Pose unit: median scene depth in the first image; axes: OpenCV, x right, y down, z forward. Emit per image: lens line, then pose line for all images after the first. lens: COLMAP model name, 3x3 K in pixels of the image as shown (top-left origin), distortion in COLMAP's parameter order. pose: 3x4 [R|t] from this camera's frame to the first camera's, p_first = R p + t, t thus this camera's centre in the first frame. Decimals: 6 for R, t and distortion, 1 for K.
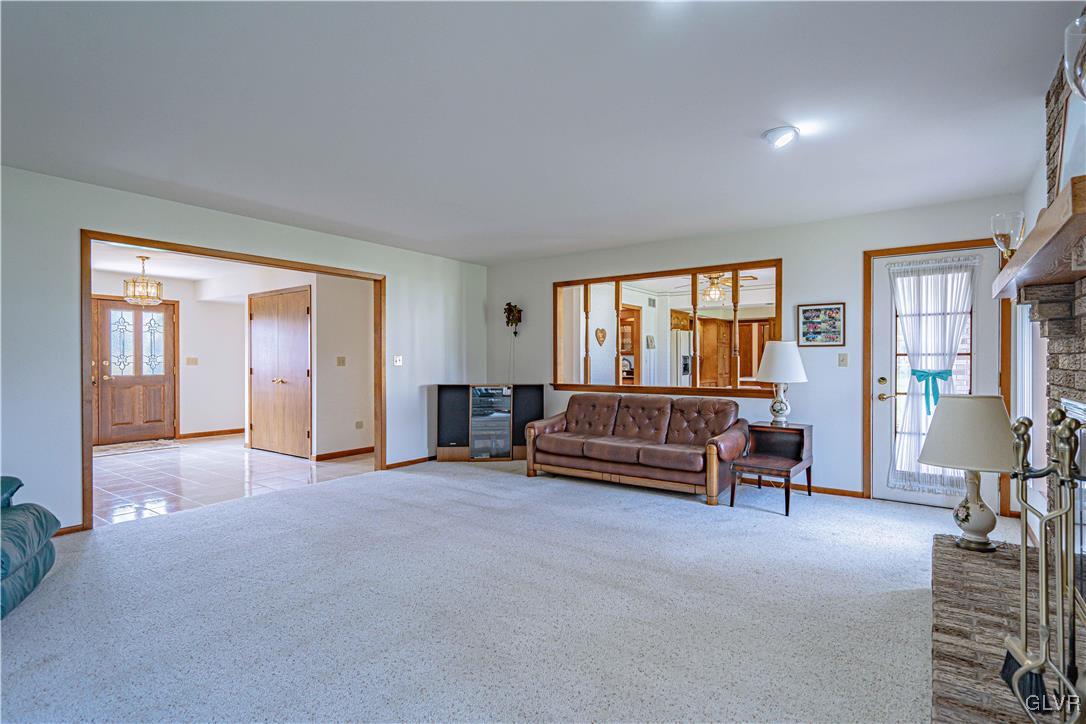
lens RADIAL K [[527.0, 0, 541.4], [0, 527.0, 367.9], [0, 0, 1]] dist [-0.014010, 0.000097]
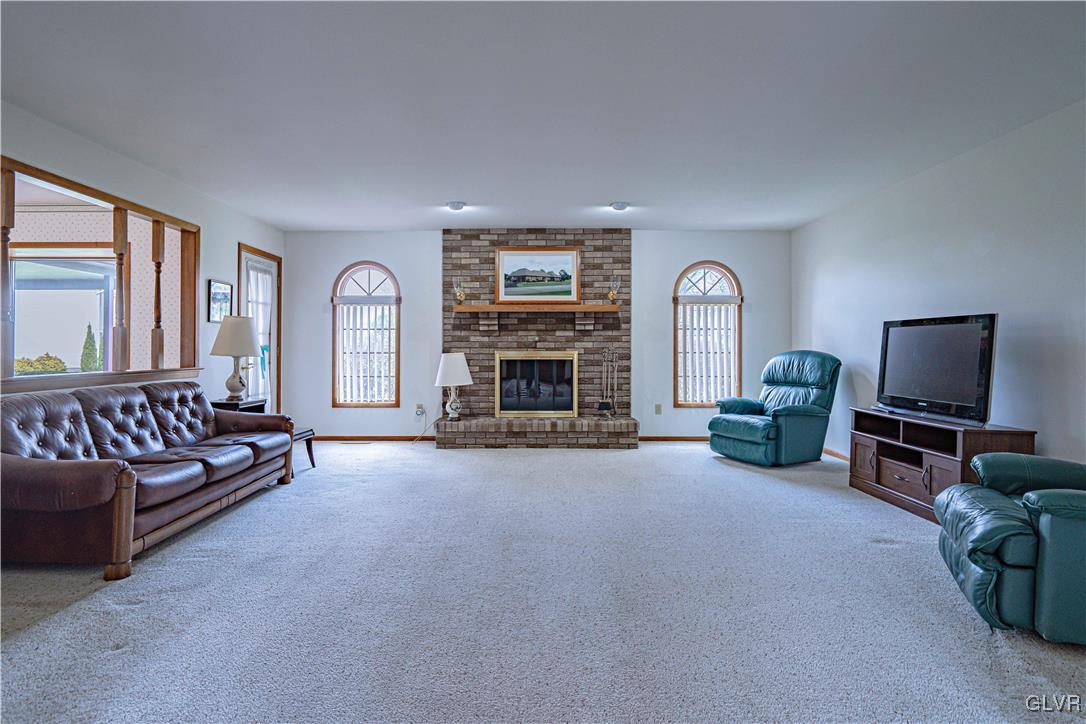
lens RADIAL K [[573.6, 0, 539.7], [0, 573.6, 341.8], [0, 0, 1]] dist [-0.005632, -0.000995]
pose [[-0.607688, 0.006889, 0.794146, -0.753459], [0.005136, 0.999976, -0.004745, 0.005753], [-0.794159, 0.001195, -0.607708, 1.190014]]
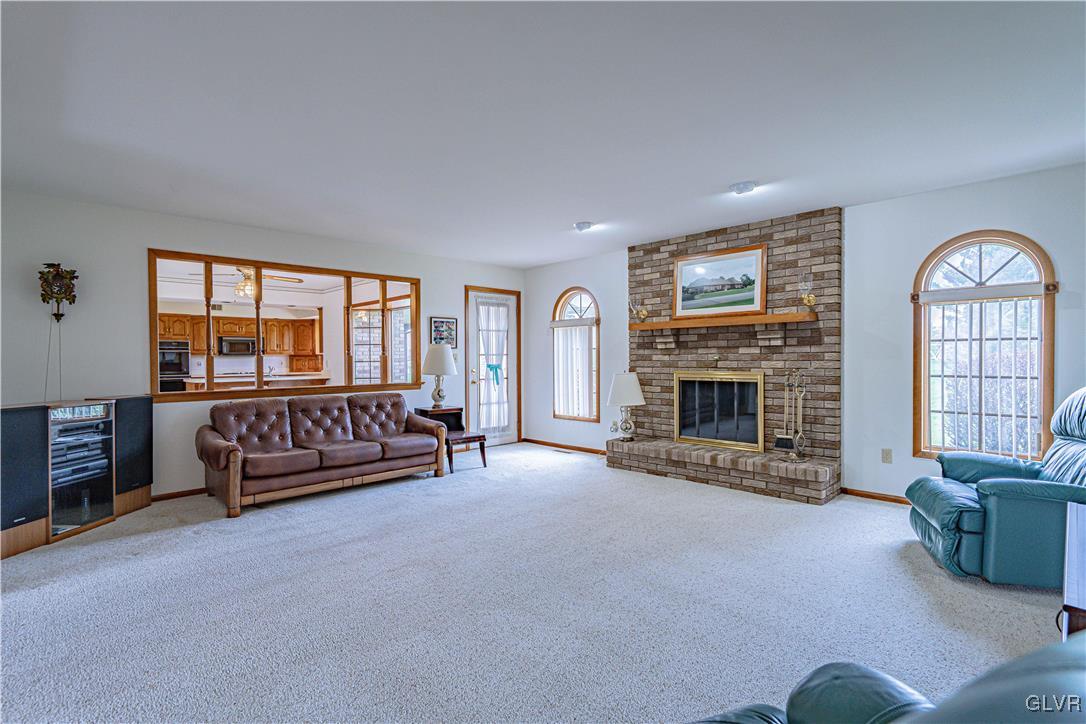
lens RADIAL K [[527.0, 0, 541.5], [0, 527.0, 363.6], [0, 0, 1]] dist [-0.014010, 0.000097]
pose [[0.155654, -0.014648, 0.987703, -0.798195], [0.015513, 0.999803, 0.012383, -0.014157], [-0.987690, 0.013395, 0.155851, 0.533222]]
